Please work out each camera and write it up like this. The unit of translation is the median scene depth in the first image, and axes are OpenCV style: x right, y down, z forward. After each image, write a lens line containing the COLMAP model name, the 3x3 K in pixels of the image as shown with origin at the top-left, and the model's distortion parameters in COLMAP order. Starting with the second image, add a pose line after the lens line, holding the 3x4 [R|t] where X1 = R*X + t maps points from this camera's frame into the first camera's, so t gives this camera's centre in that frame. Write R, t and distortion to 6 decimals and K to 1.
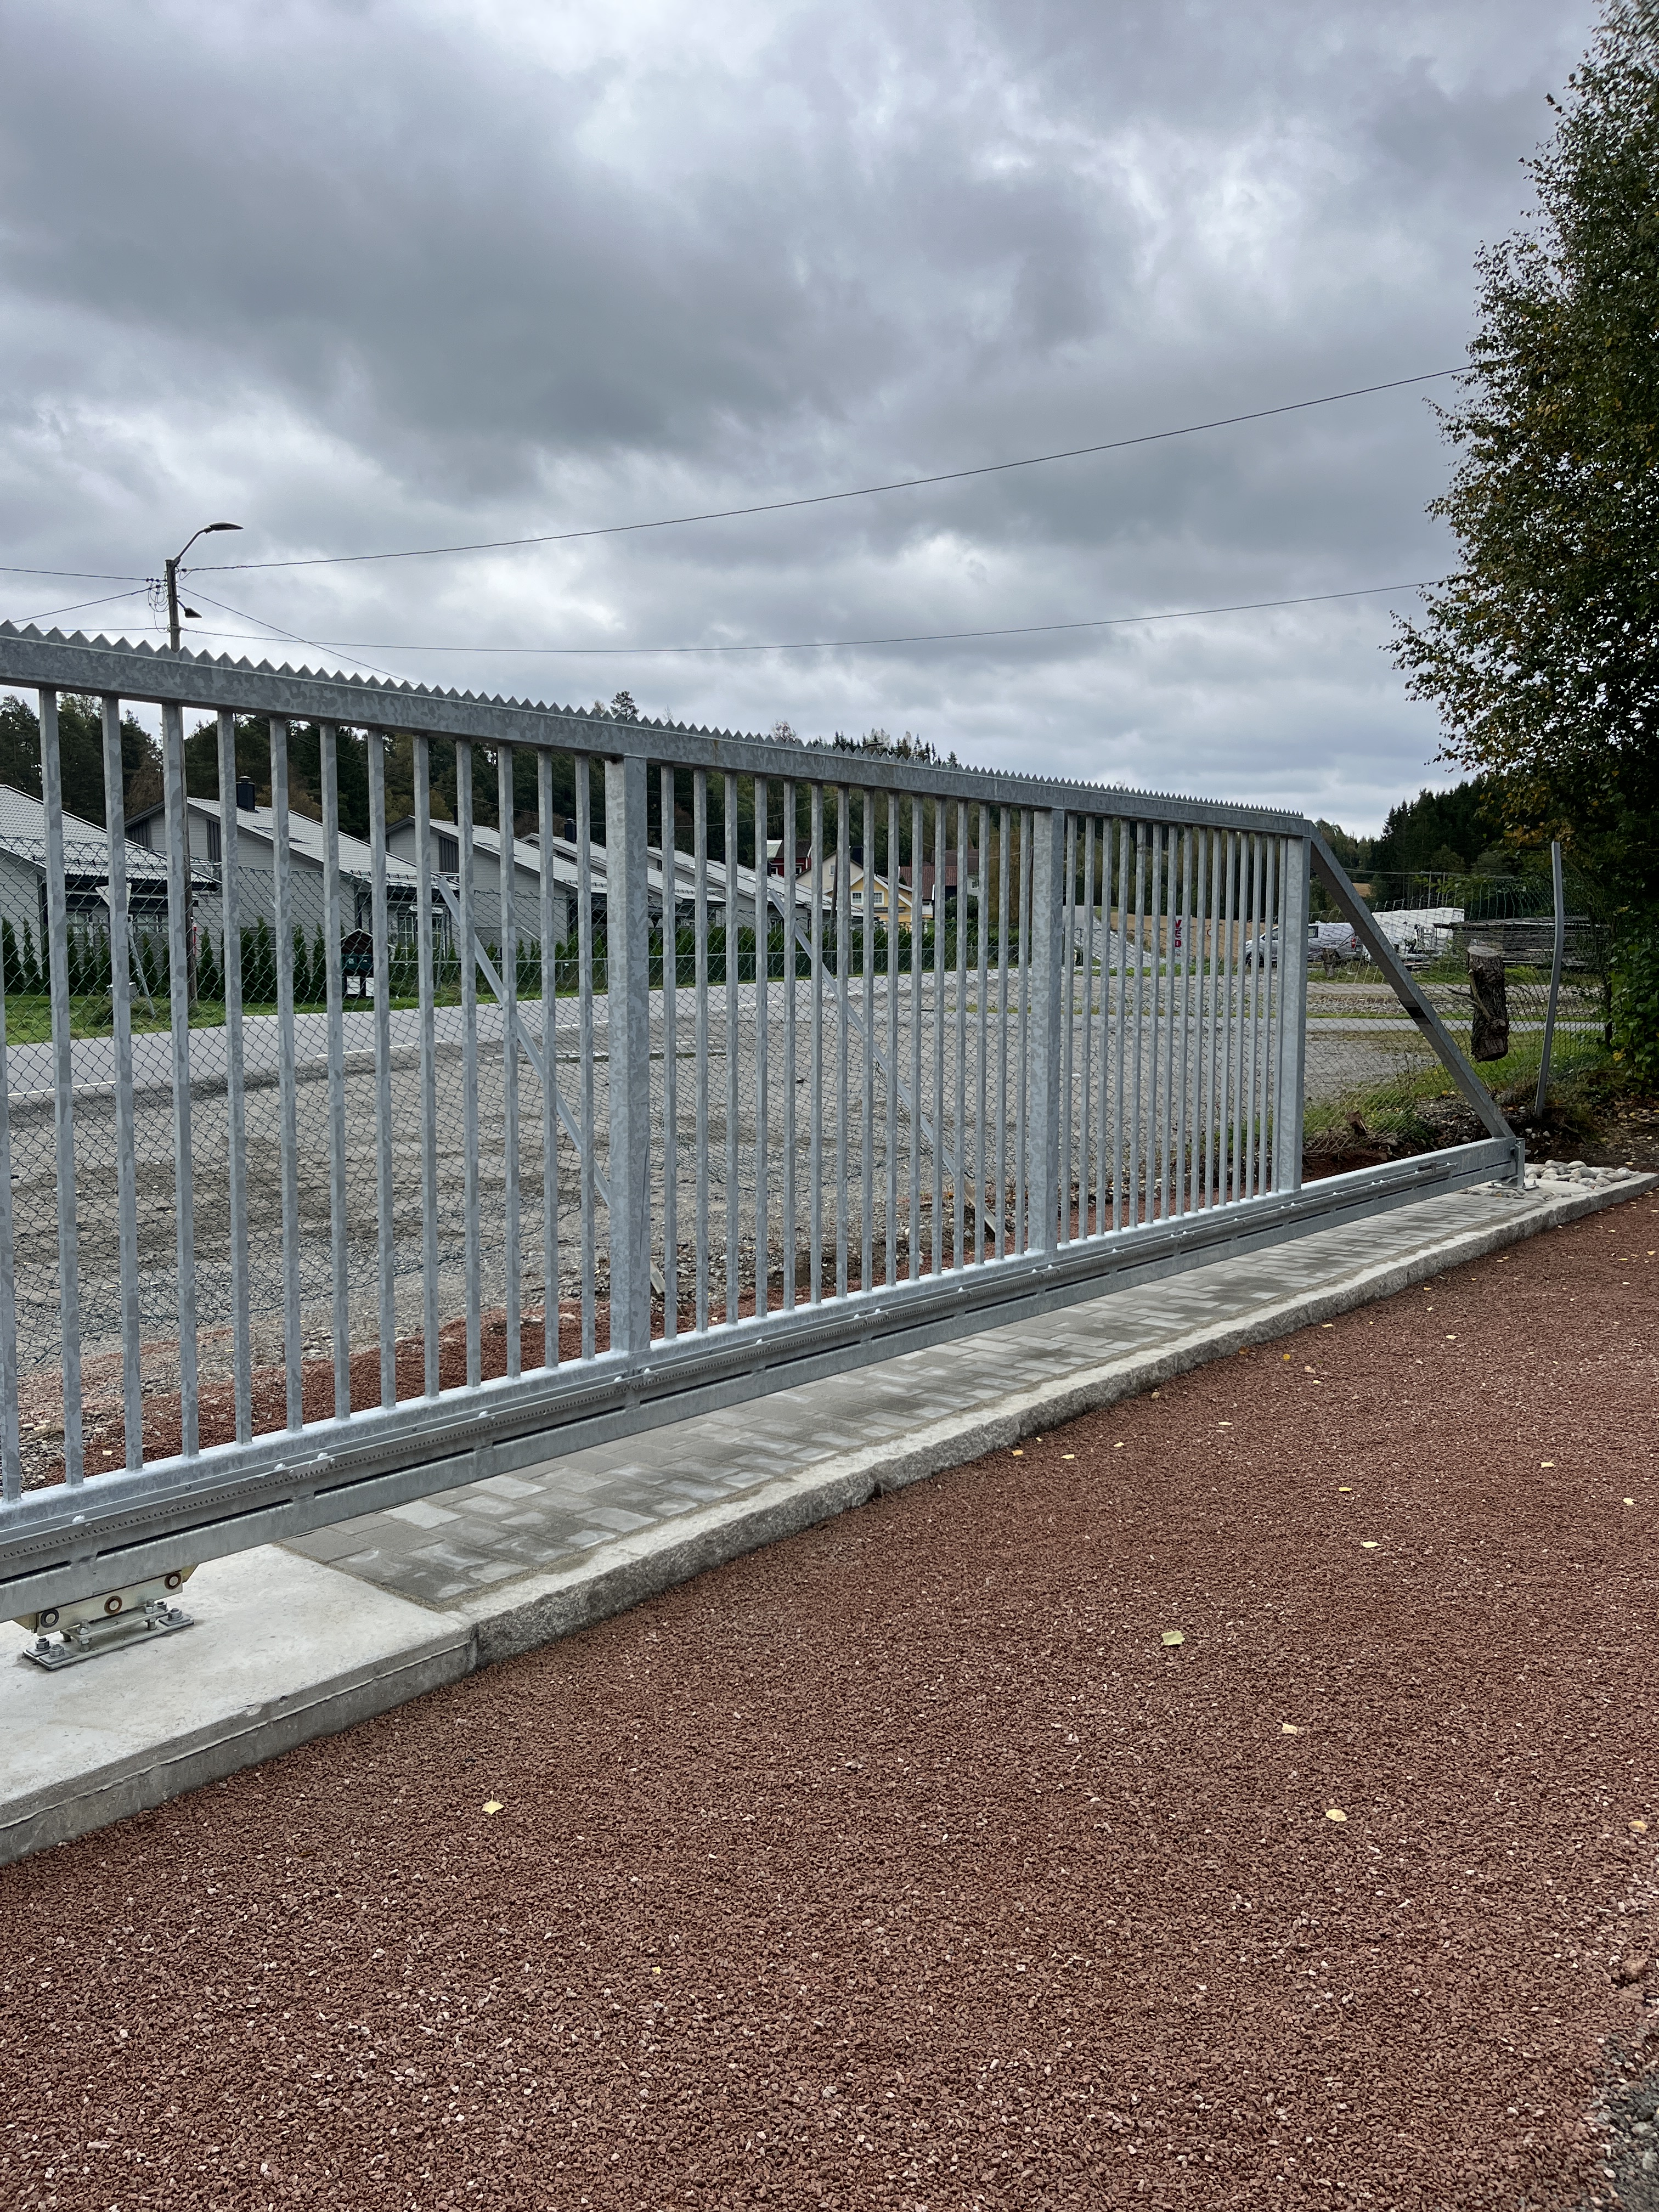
lens RADIAL K [[1676.2, 0, 823.1], [0, 1676.2, 1100.5], [0, 0, 1]] dist [-0.007868, -0.006565]
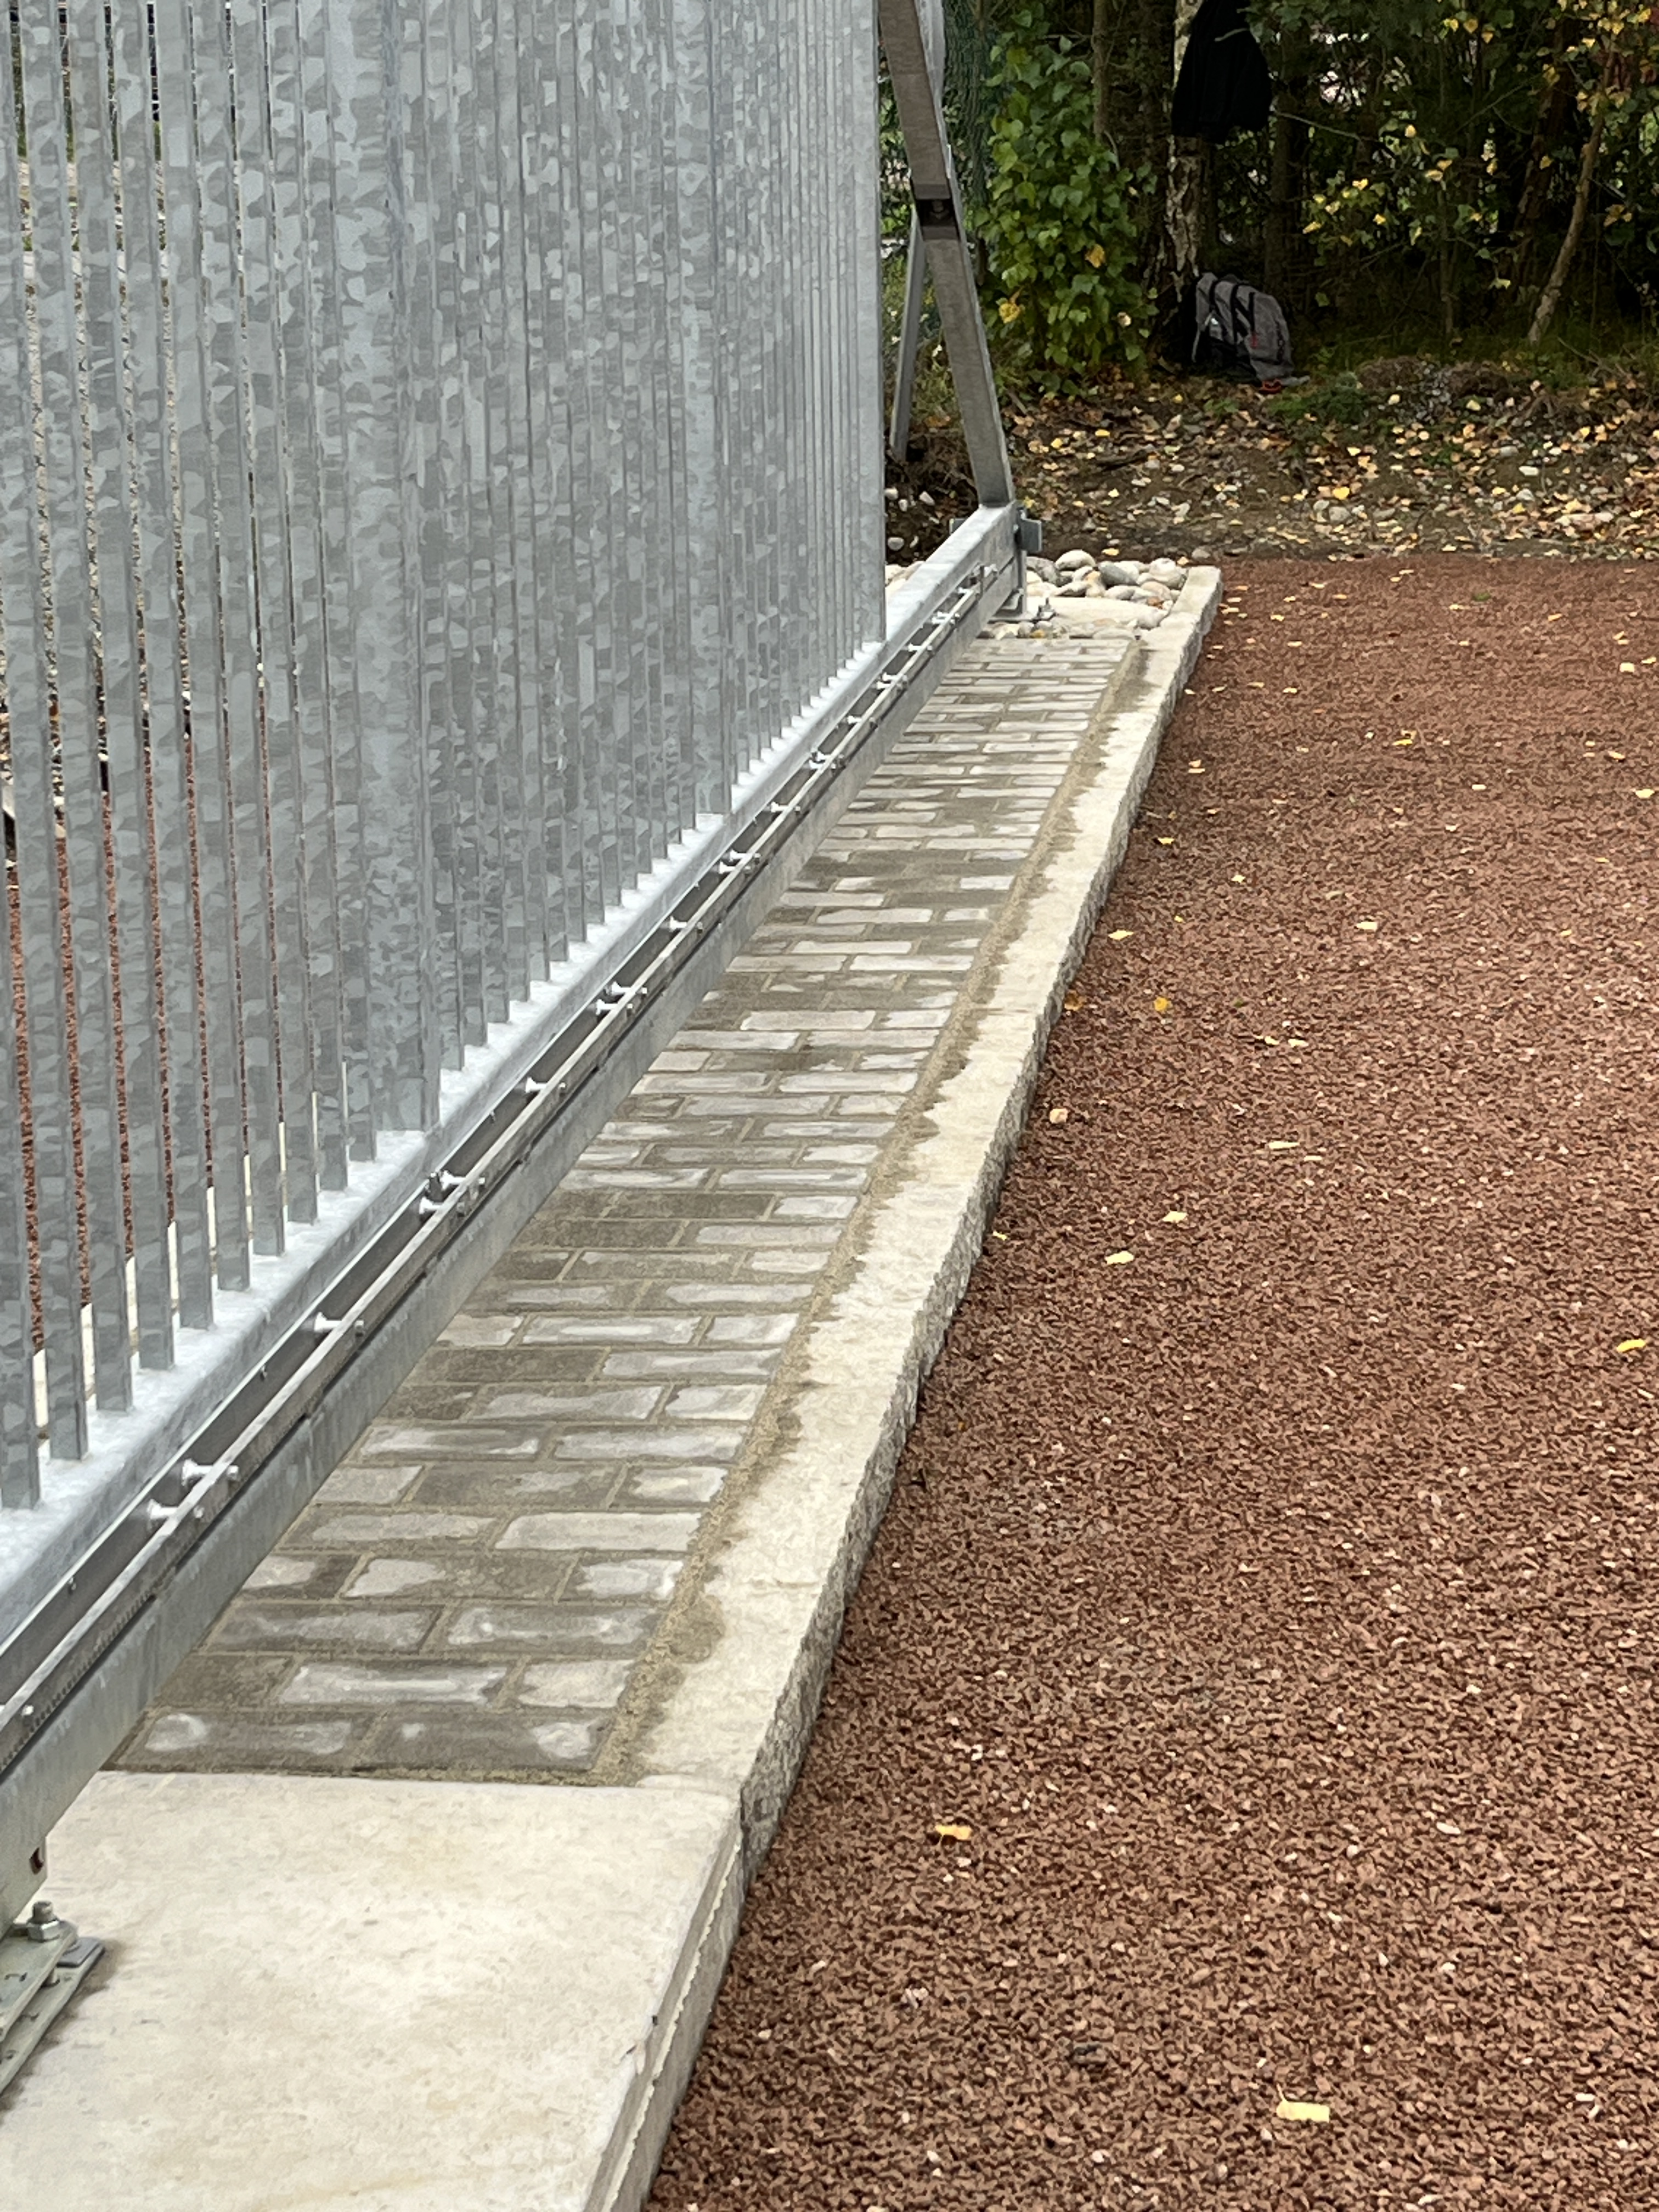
lens RADIAL K [[4471.3, 0, 829.8], [0, 4471.3, 1105.8], [0, 0, 1]] dist [0.014842, 0.000000]
pose [[0.840475, -0.133772, 0.525077, -0.406195], [0.062415, 0.986497, 0.151421, -0.004109], [-0.538243, -0.094493, 0.837476, 0.062690]]
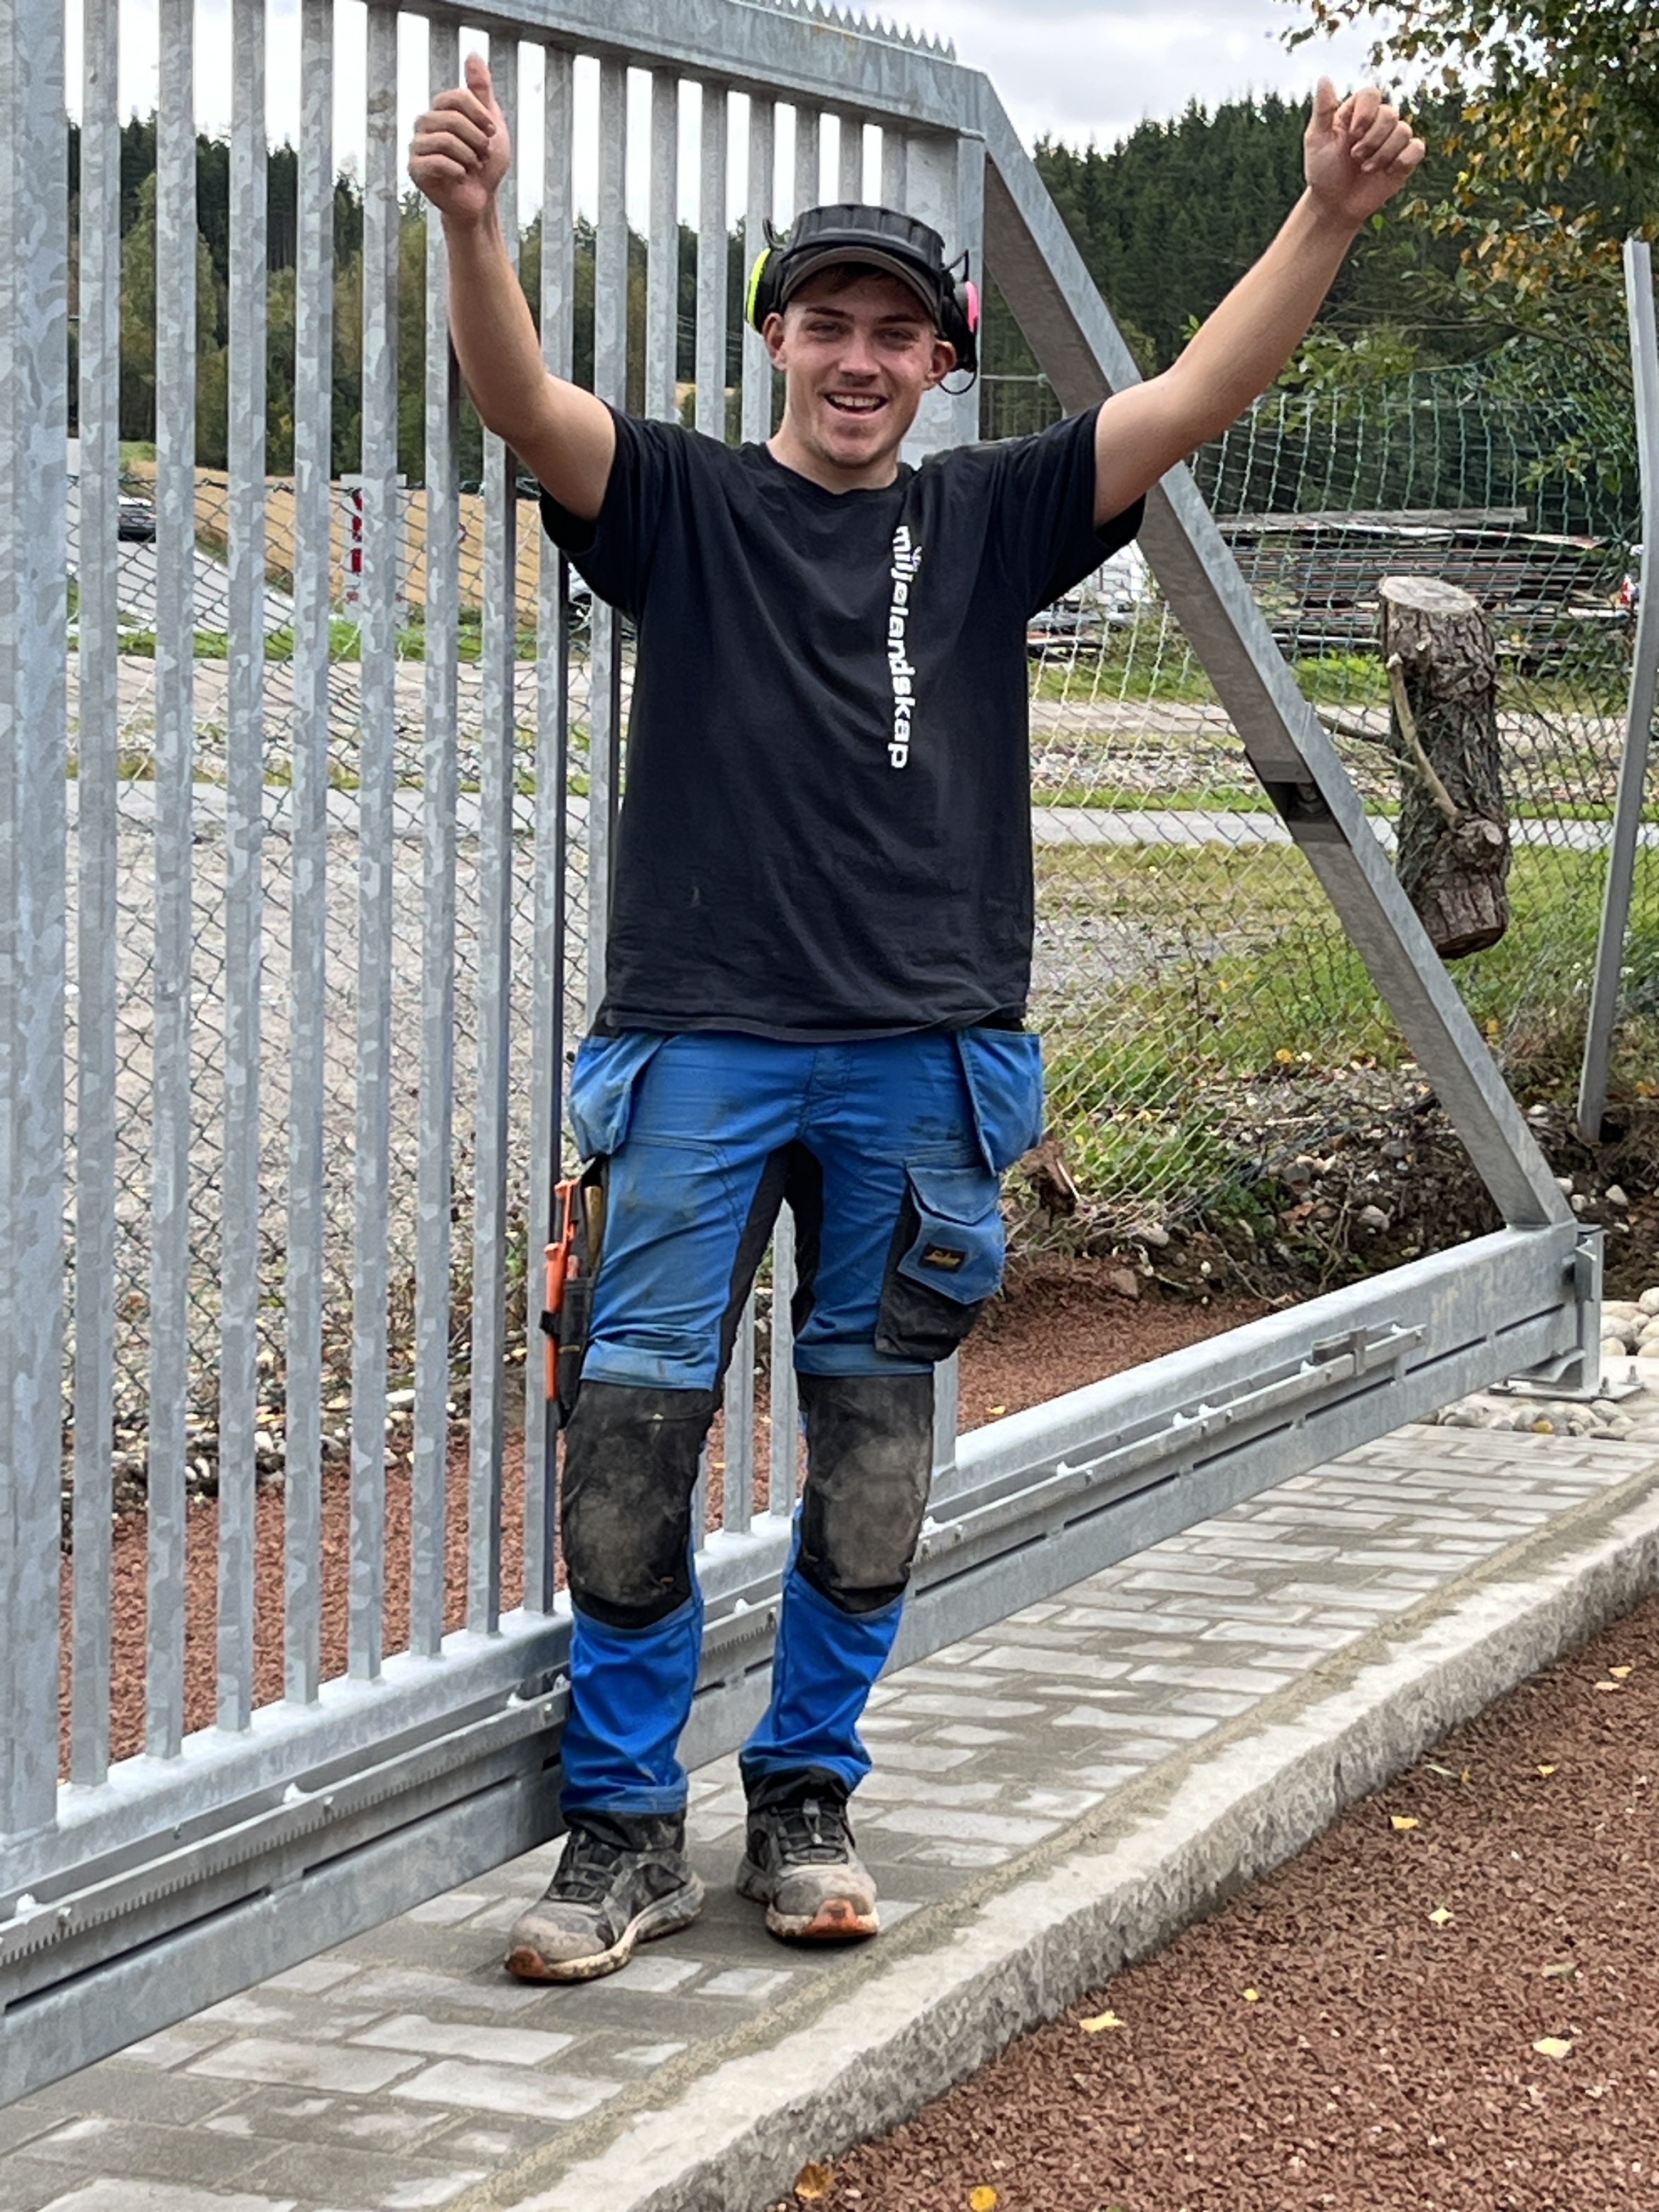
lens RADIAL K [[5142.3, 0, 822.3], [0, 5142.3, 1105.4], [0, 0, 1]] dist [0.159103, 0.000000]
pose [[0.955930, -0.007827, 0.293489, 0.029870], [0.004216, 0.999907, 0.012936, -0.018143], [-0.293564, -0.011129, 0.955875, 0.270047]]
